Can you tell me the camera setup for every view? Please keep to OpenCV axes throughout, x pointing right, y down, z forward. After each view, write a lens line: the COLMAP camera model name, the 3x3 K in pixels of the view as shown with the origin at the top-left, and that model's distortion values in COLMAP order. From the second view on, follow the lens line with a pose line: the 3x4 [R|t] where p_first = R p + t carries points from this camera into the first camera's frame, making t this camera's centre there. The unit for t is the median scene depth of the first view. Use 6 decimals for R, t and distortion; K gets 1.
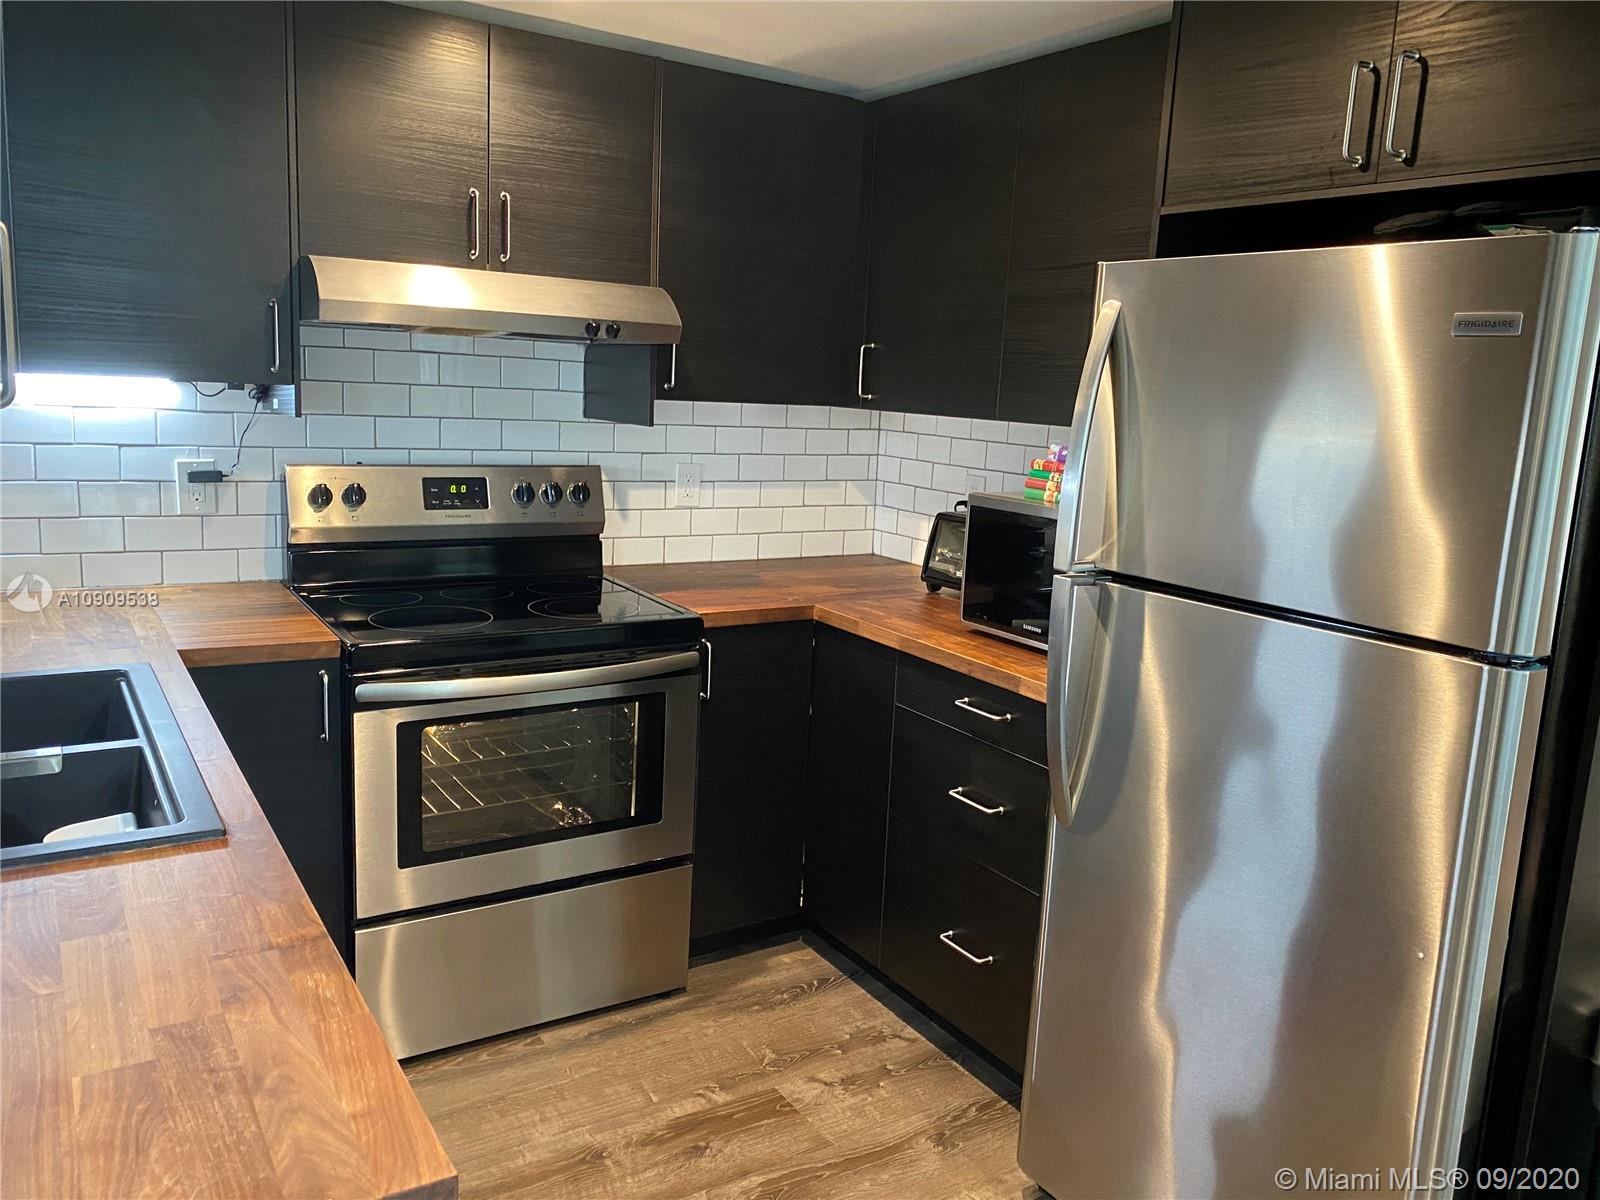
lens RADIAL K [[1215.9, 0, 806.1], [0, 1215.9, 584.9], [0, 0, 1]] dist [-0.007021, 0.008481]
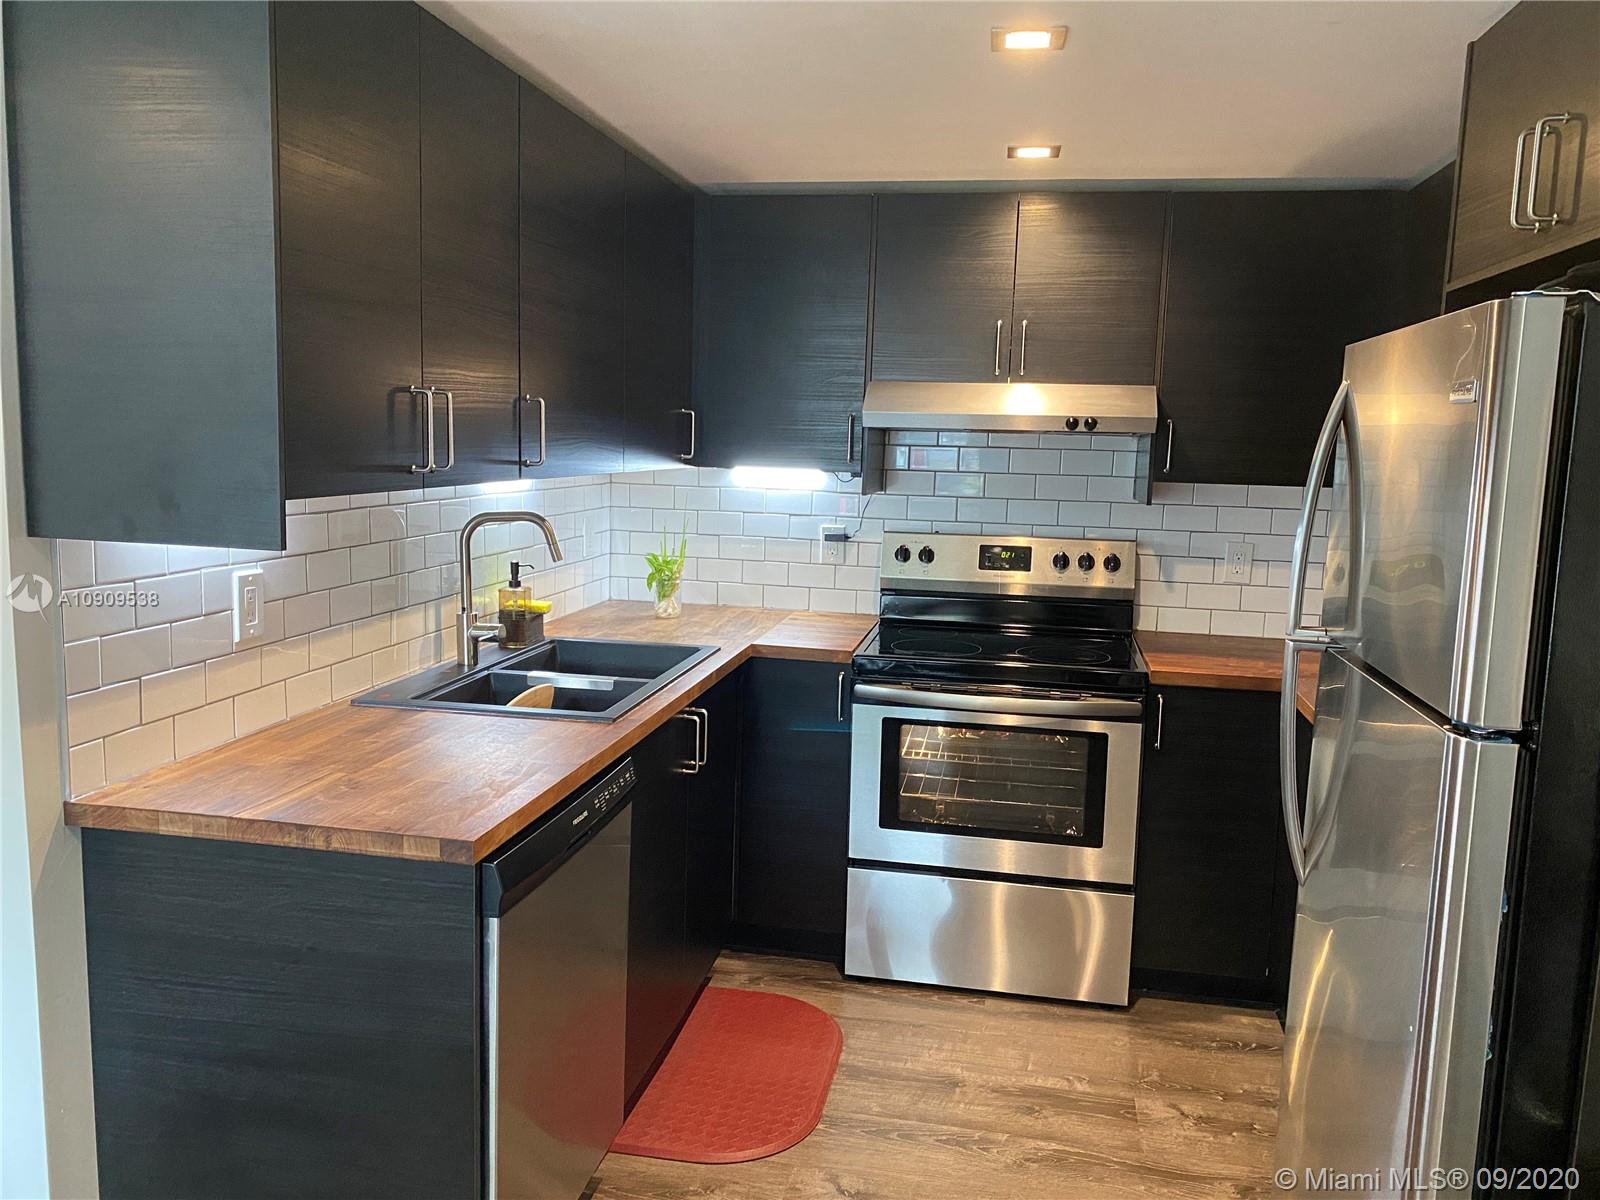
lens RADIAL K [[1215.9, 0, 809.8], [0, 1215.9, 586.7], [0, 0, 1]] dist [-0.007021, 0.008481]
pose [[0.722436, 0.054658, -0.689274, 0.481352], [-0.108863, 0.993429, -0.035324, 0.022386], [0.682814, 0.100555, 0.723639, -0.044250]]
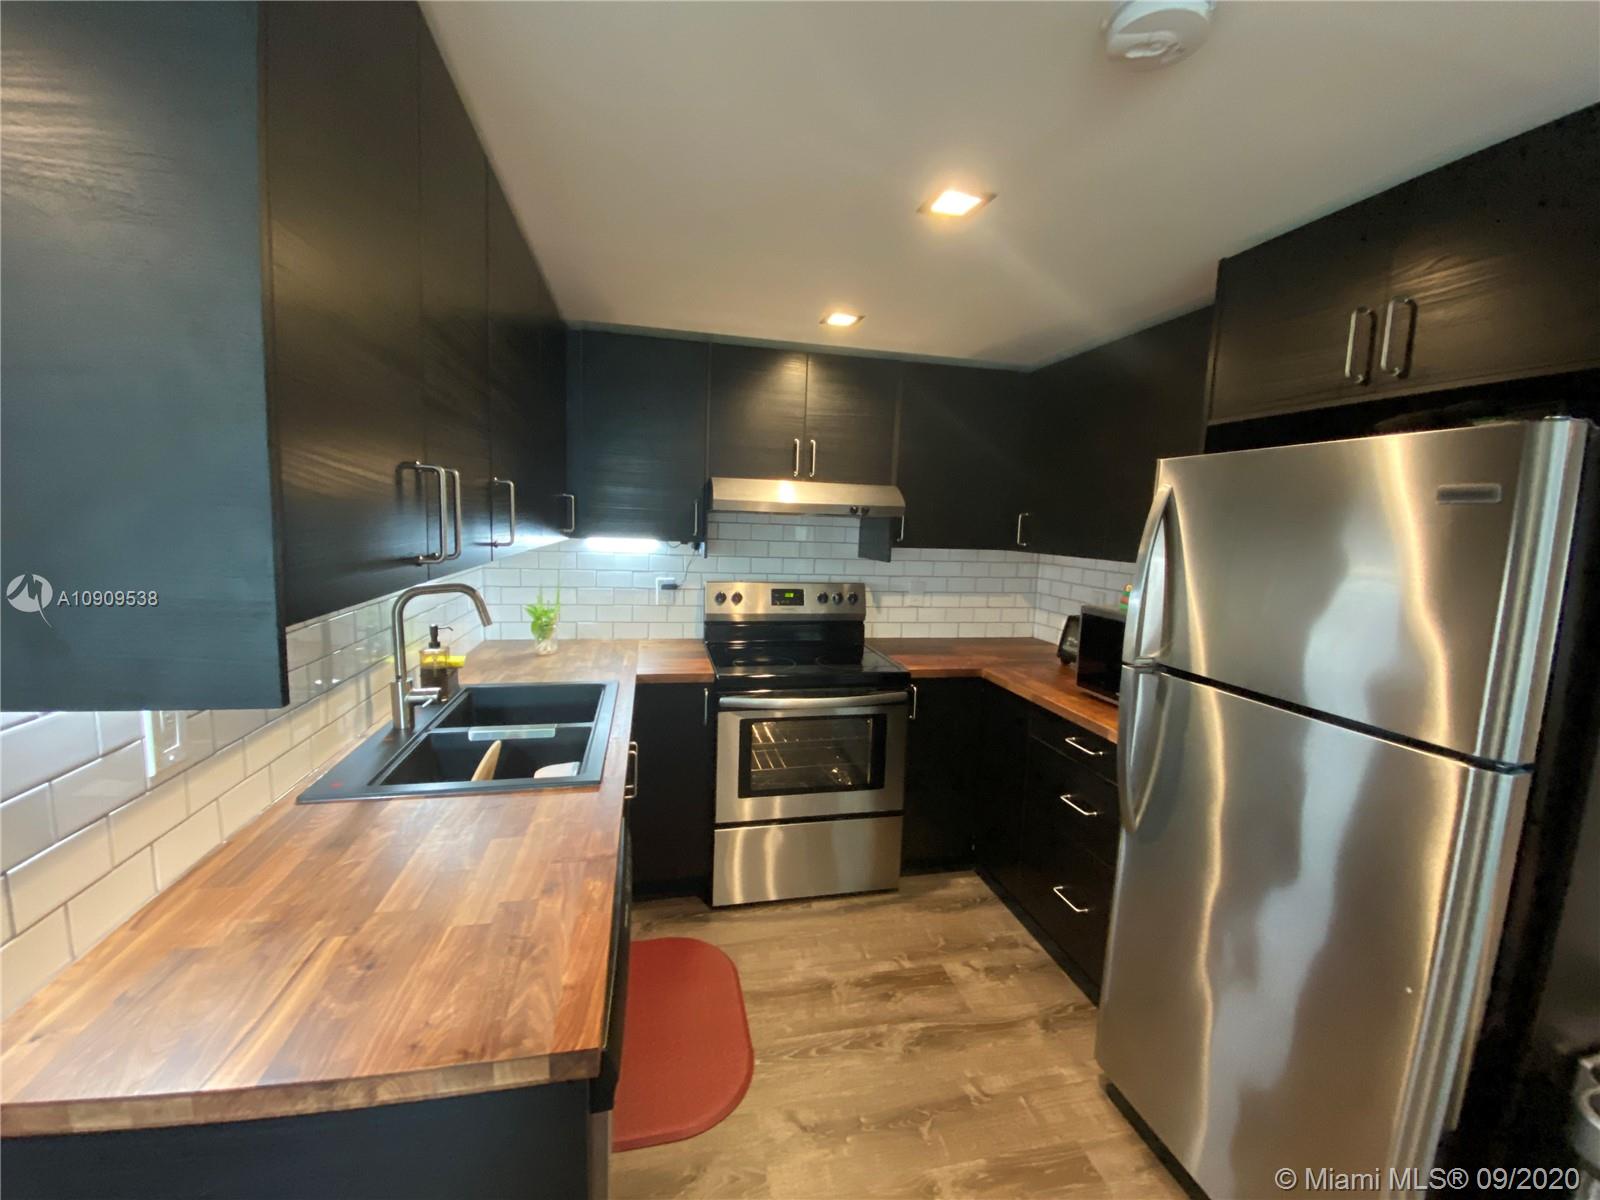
lens RADIAL K [[640.6, 0, 793.4], [0, 640.6, 592.9], [0, 0, 1]] dist [0.005288, -0.009894]
pose [[0.937851, 0.019804, -0.346473, 0.074232], [-0.044913, 0.996900, -0.064593, -0.020877], [0.344120, 0.076139, 0.935834, 0.080750]]
